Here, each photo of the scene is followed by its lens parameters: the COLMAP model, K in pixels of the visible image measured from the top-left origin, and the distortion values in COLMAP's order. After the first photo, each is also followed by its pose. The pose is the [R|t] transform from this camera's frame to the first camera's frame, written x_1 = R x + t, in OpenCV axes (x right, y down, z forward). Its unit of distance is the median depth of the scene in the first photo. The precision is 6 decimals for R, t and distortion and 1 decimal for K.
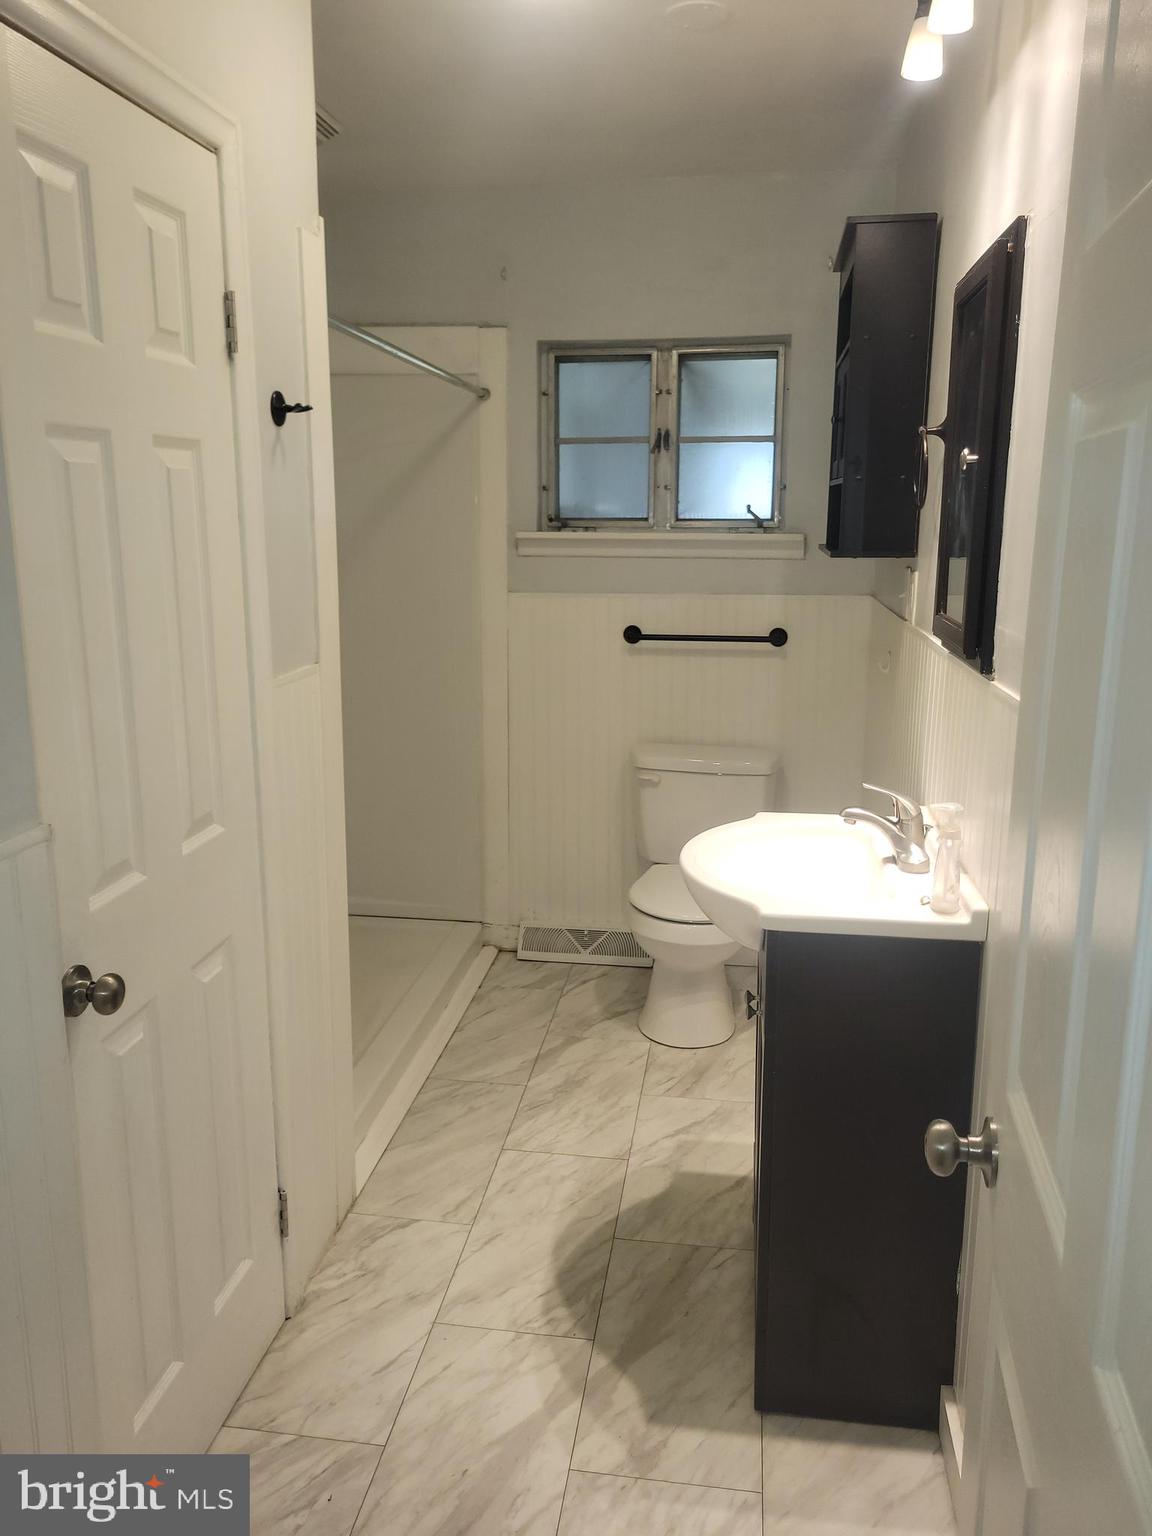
lens RADIAL K [[1147.9, 0, 574.9], [0, 1147.9, 767.6], [0, 0, 1]] dist [0.040481, -0.021975]
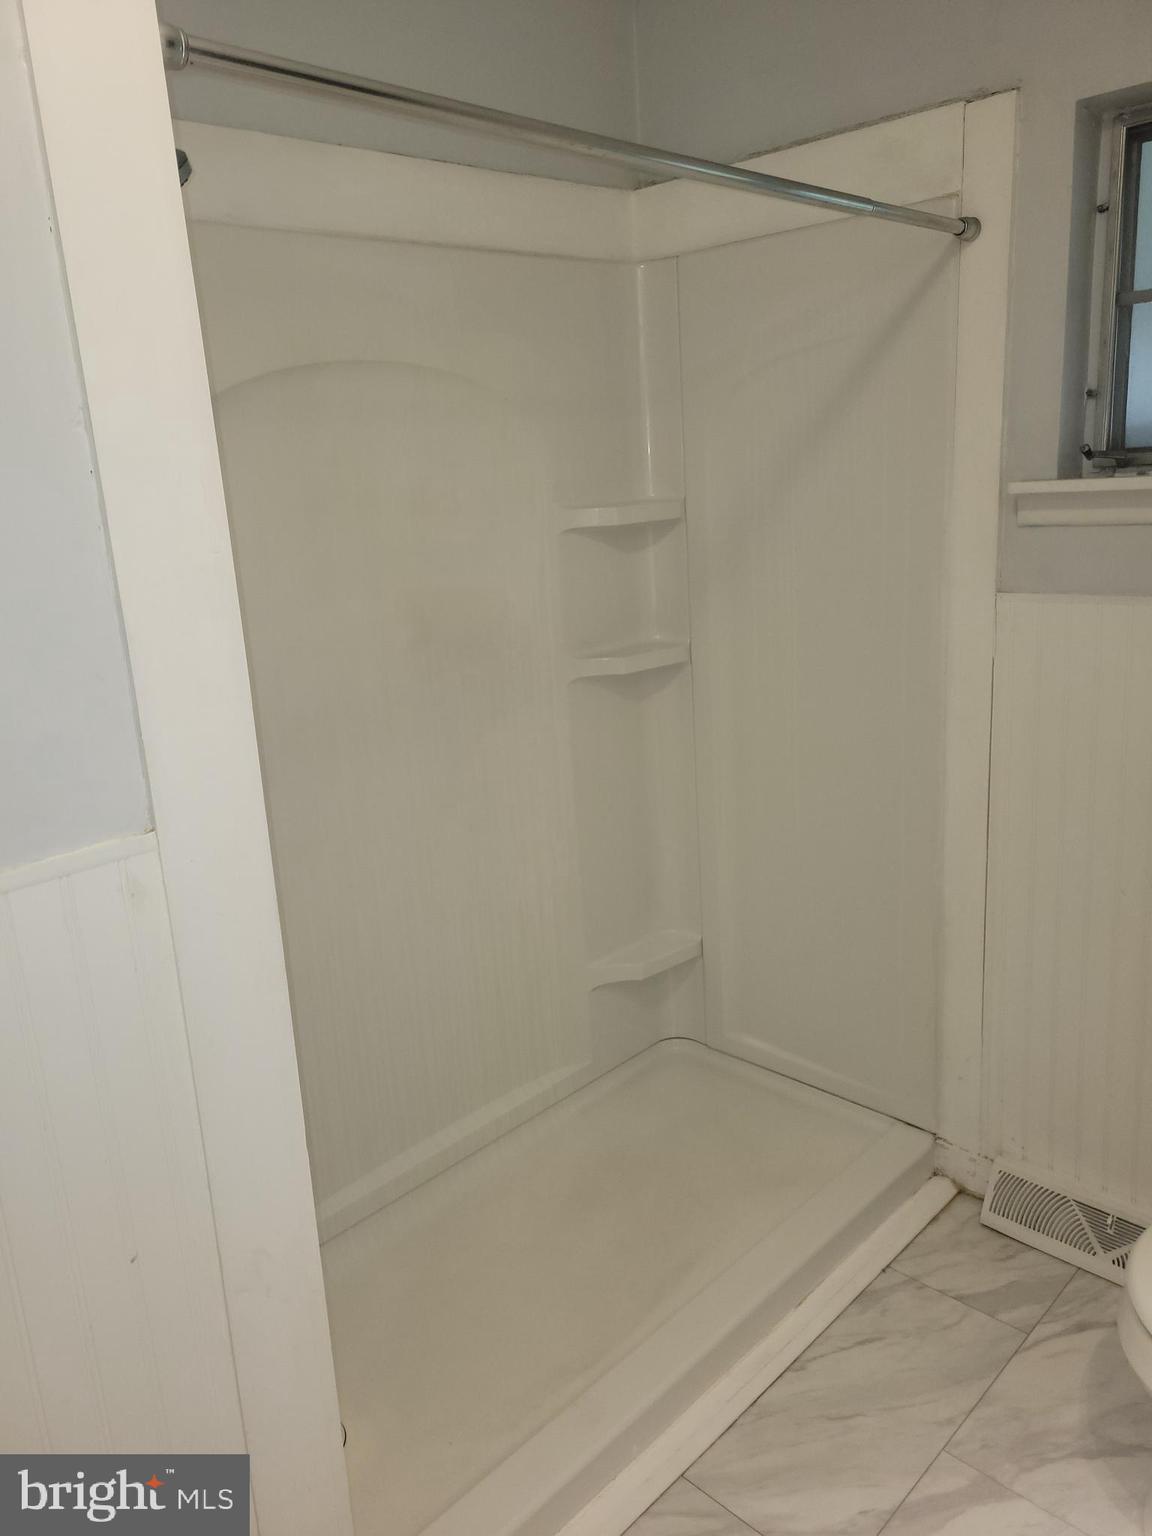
lens RADIAL K [[1147.9, 0, 589.3], [0, 1147.9, 733.9], [0, 0, 1]] dist [0.040481, -0.021975]
pose [[0.802226, 0.091649, -0.589944, 0.119357], [-0.061026, 0.995559, 0.071676, -0.113437], [0.593893, -0.021498, 0.804257, 0.440060]]
